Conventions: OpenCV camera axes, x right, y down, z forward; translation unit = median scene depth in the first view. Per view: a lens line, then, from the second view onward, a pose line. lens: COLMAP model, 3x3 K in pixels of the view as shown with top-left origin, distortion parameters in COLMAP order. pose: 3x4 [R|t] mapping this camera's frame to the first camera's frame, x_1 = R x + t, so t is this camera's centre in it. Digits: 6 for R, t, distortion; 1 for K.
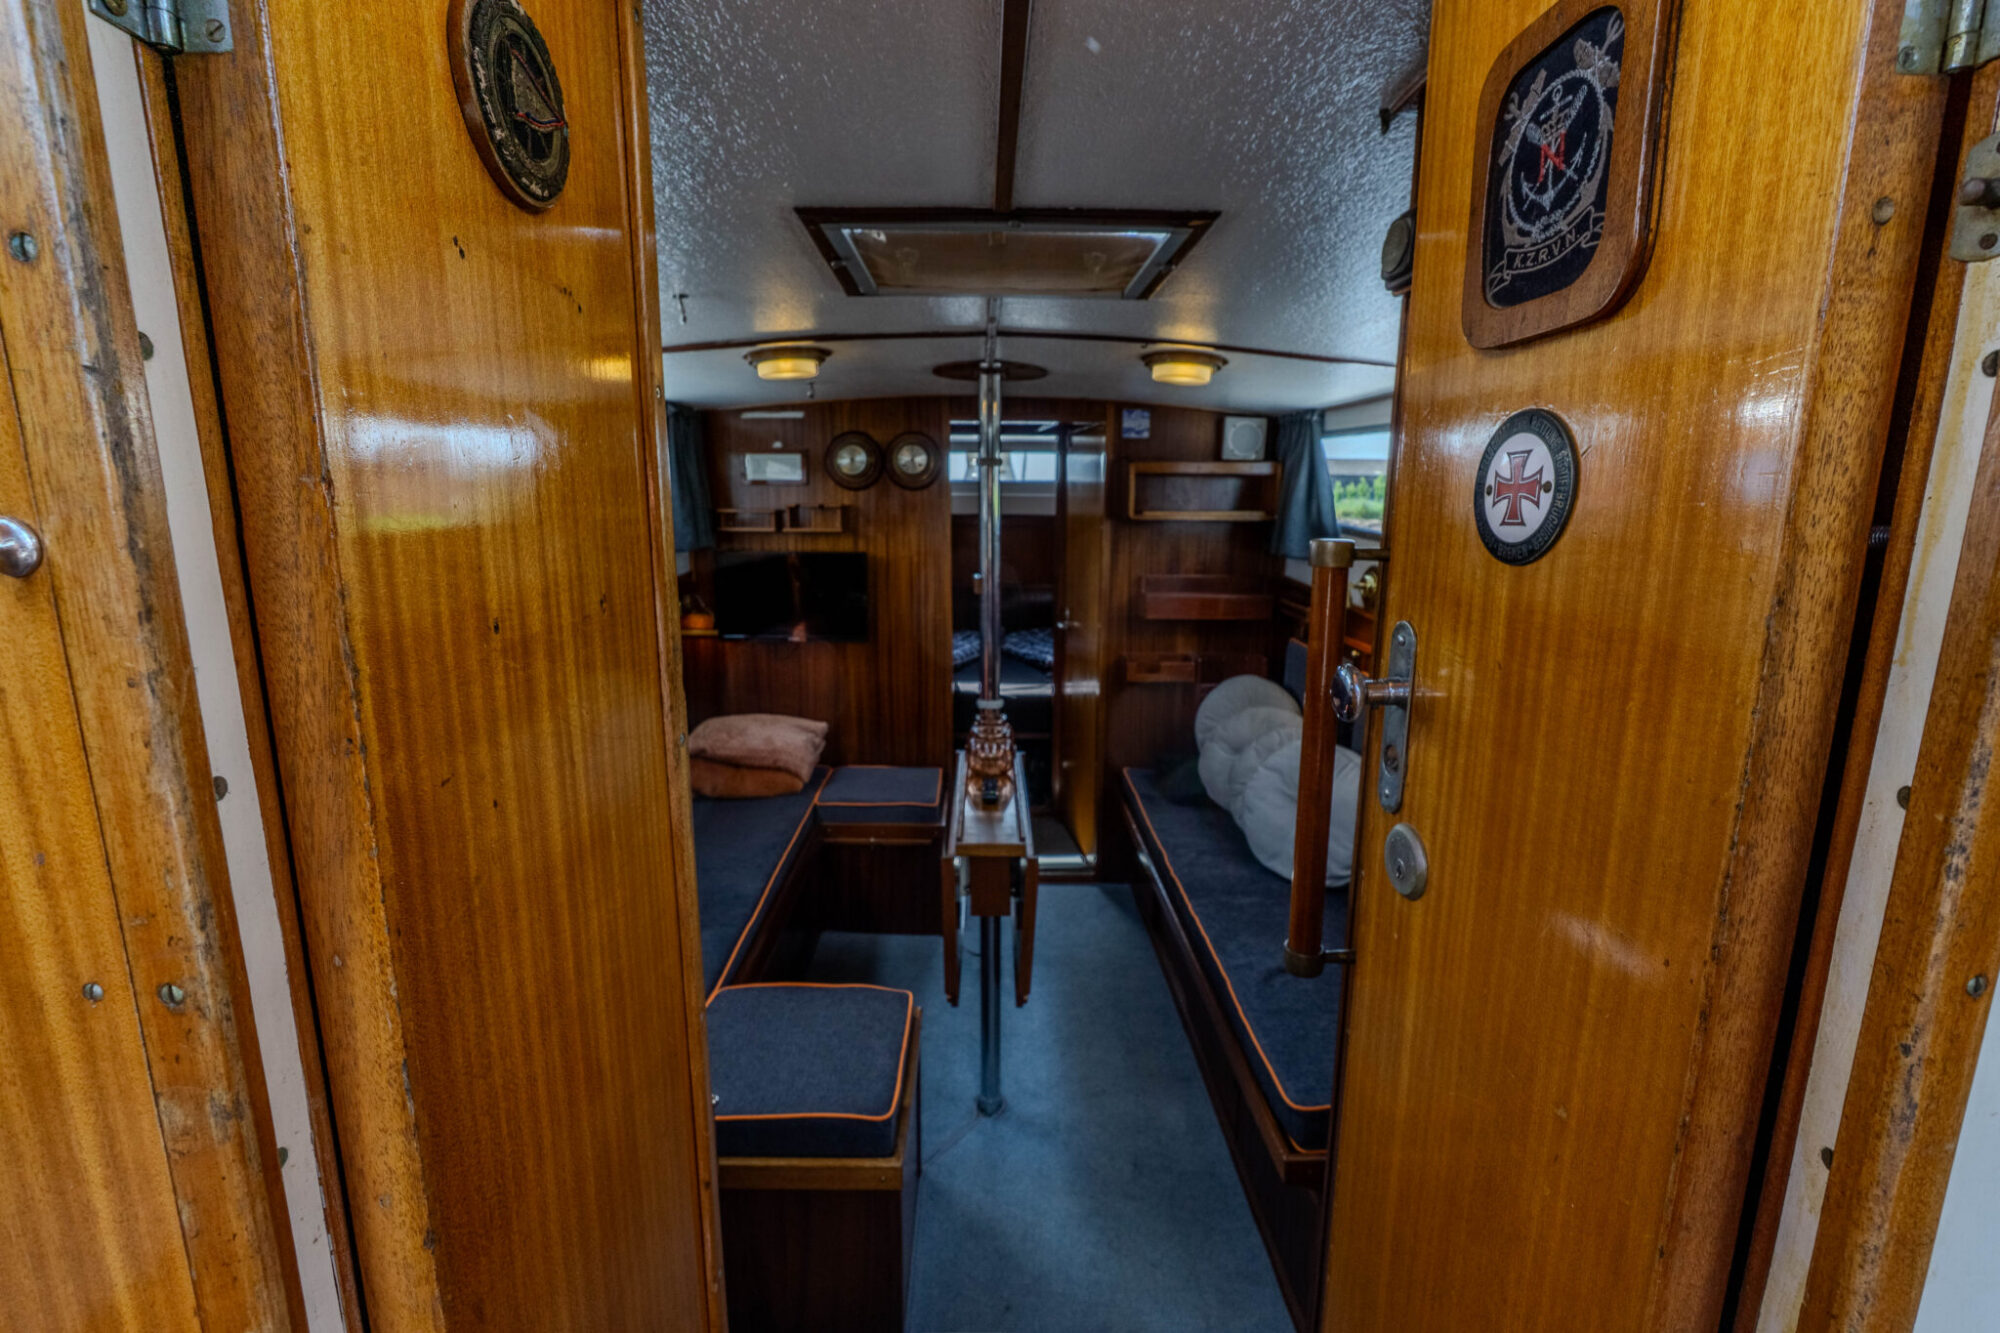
lens RADIAL K [[850.0, 0, 992.8], [0, 850.0, 662.9], [0, 0, 1]] dist [-0.000049, 0.000129]
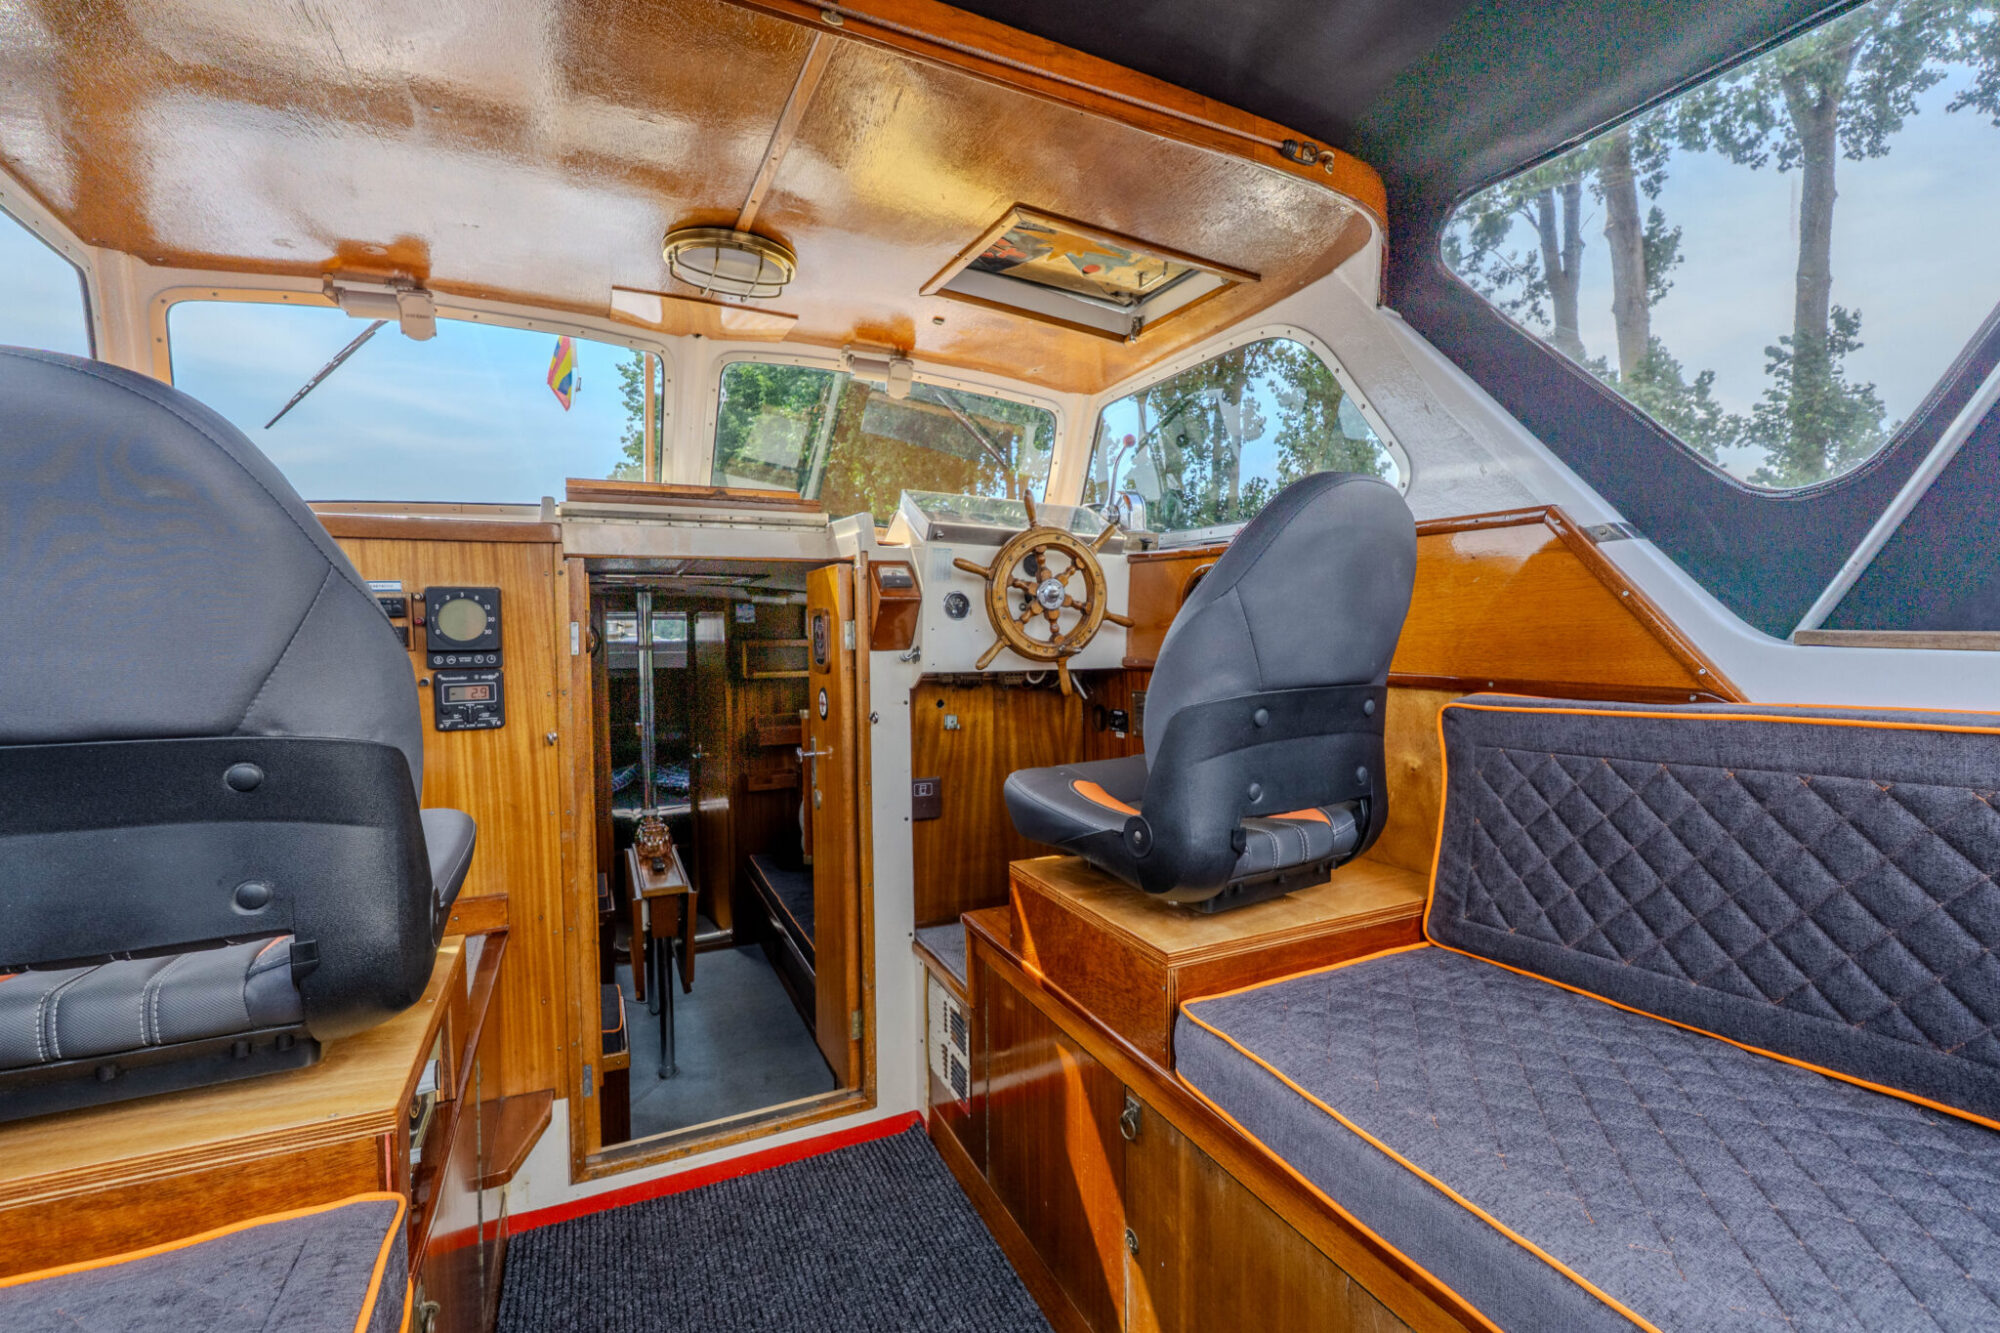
lens RADIAL K [[863.9, 0, 997.5], [0, 863.9, 659.7], [0, 0, 1]] dist [-0.001684, -0.000148]
pose [[0.906927, -0.028725, 0.420307, -0.068720], [0.093375, 0.986565, -0.134057, 0.040284], [-0.410810, 0.160826, 0.897424, -0.526684]]
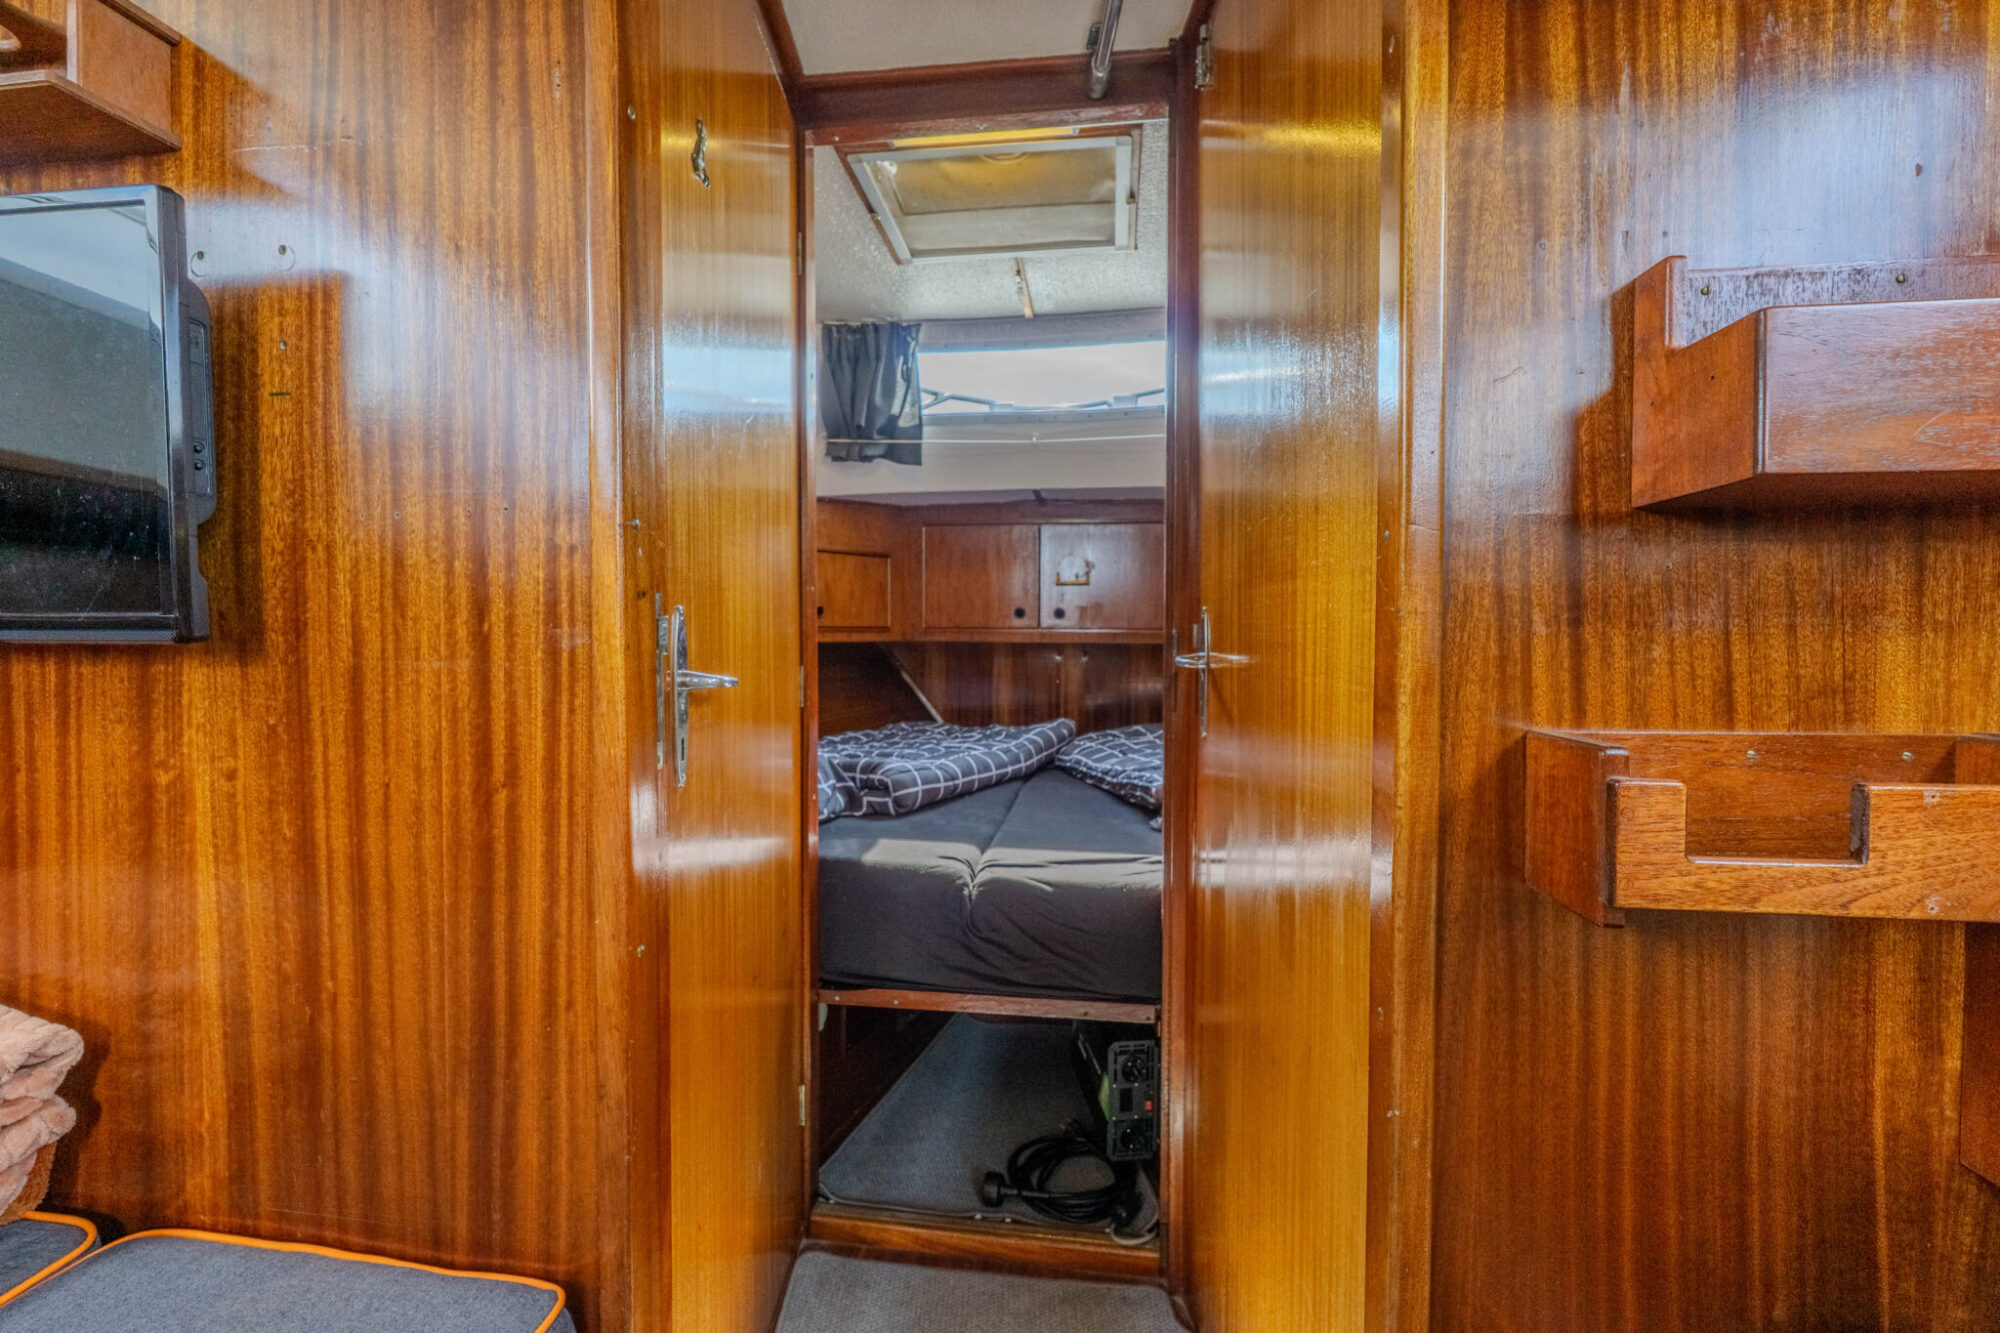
lens RADIAL K [[849.4, 0, 995.9], [0, 849.4, 660.0], [0, 0, 1]] dist [-0.000312, -0.000916]
pose [[0.988364, 0.003755, -0.152061, 0.076102], [-0.028639, 0.986410, -0.161789, 0.006419], [0.149387, 0.164262, 0.975039, 0.885473]]
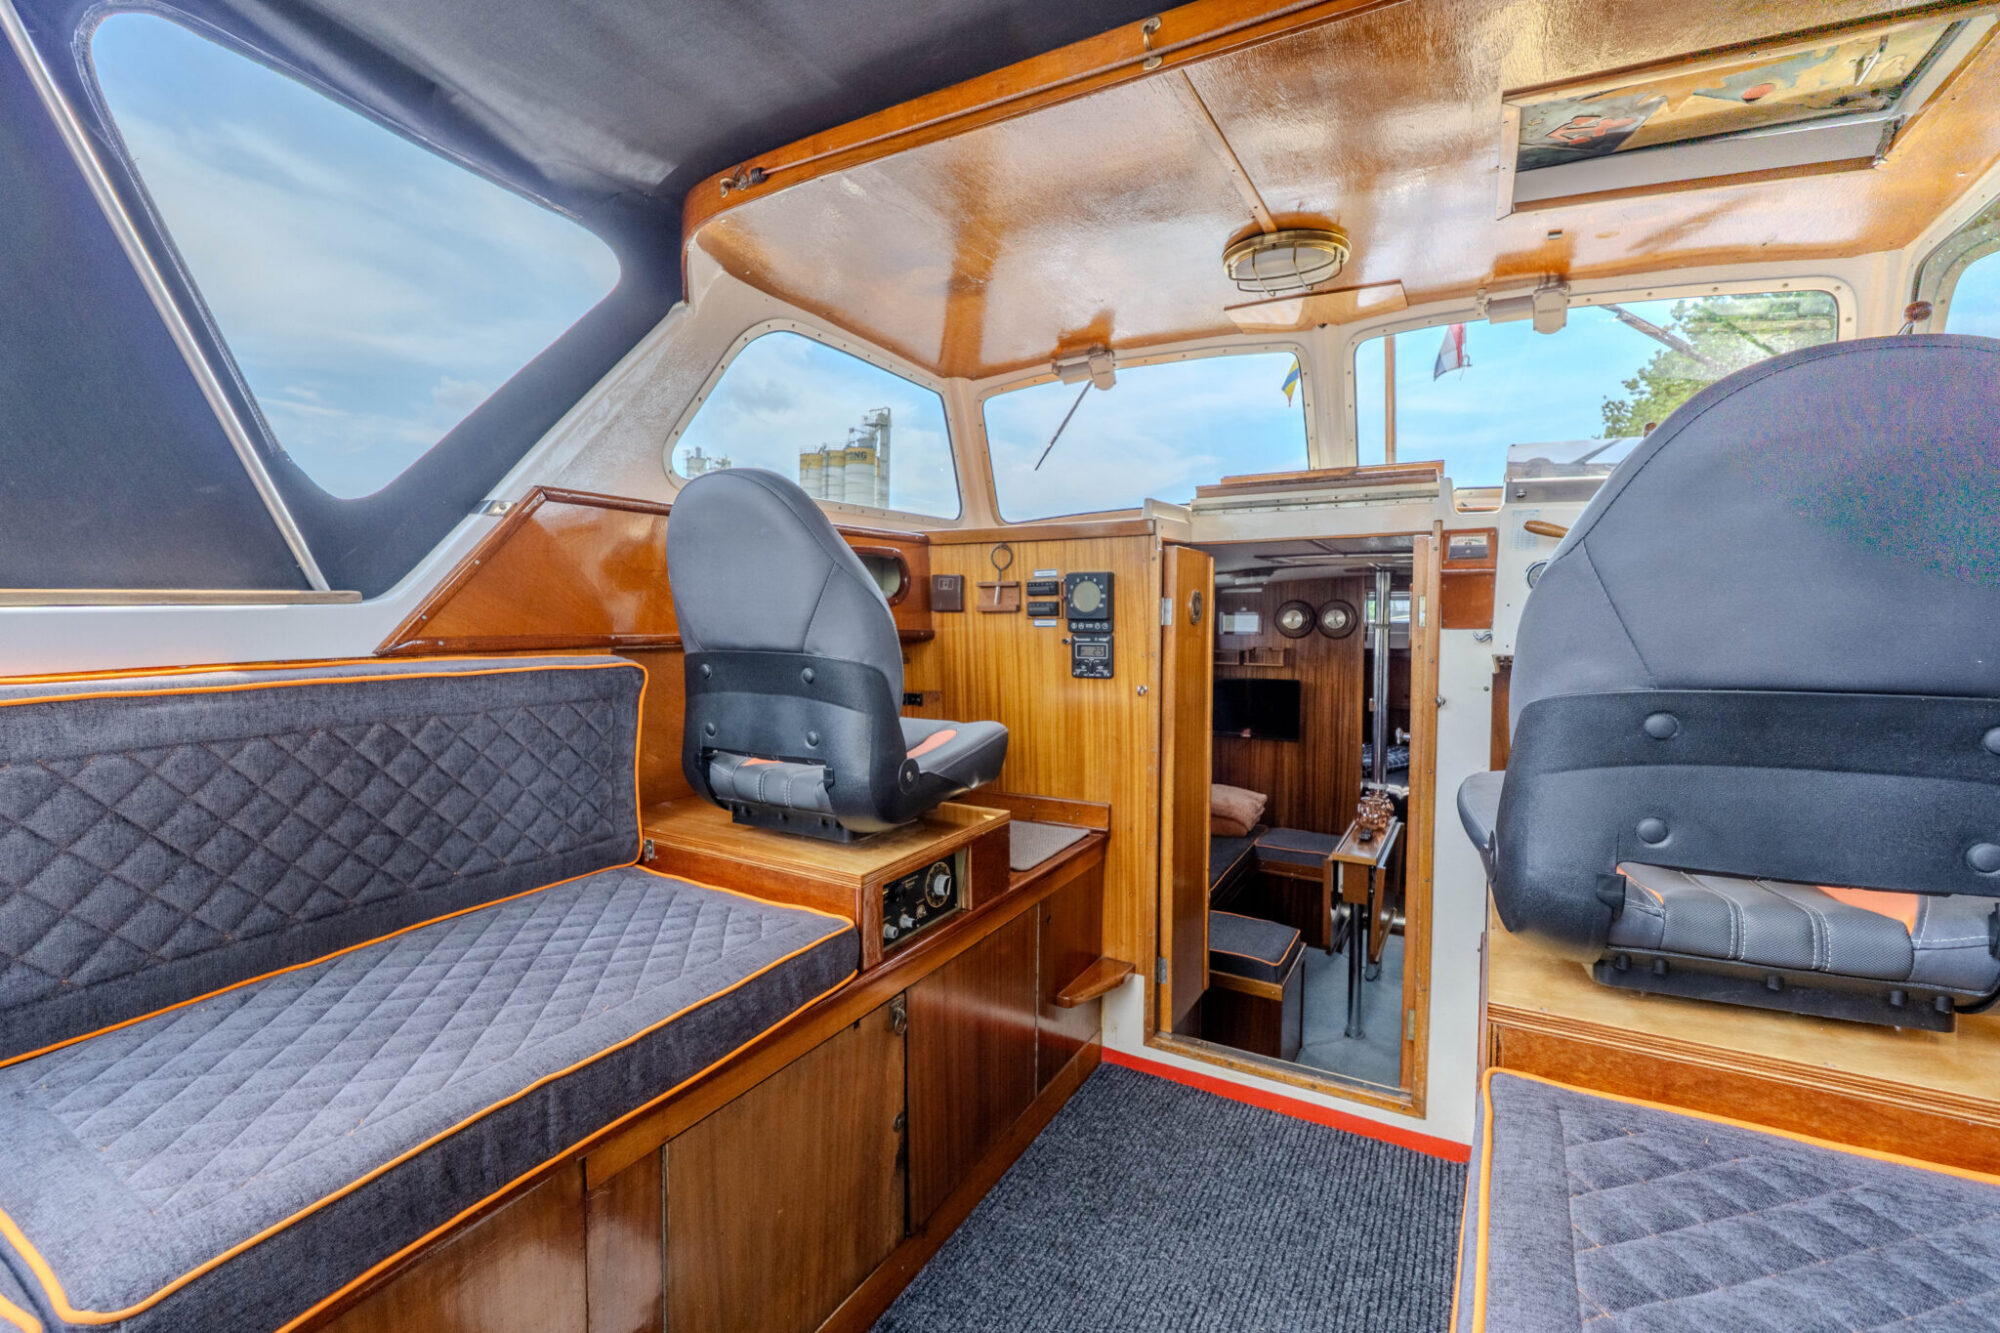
lens RADIAL K [[849.4, 0, 995.9], [0, 849.4, 660.0], [0, 0, 1]] dist [-0.000312, -0.000916]
pose [[0.864293, 0.024063, -0.502414, 0.141659], [-0.093131, 0.989240, -0.112832, 0.053394], [0.494292, 0.144311, 0.857234, -0.556421]]
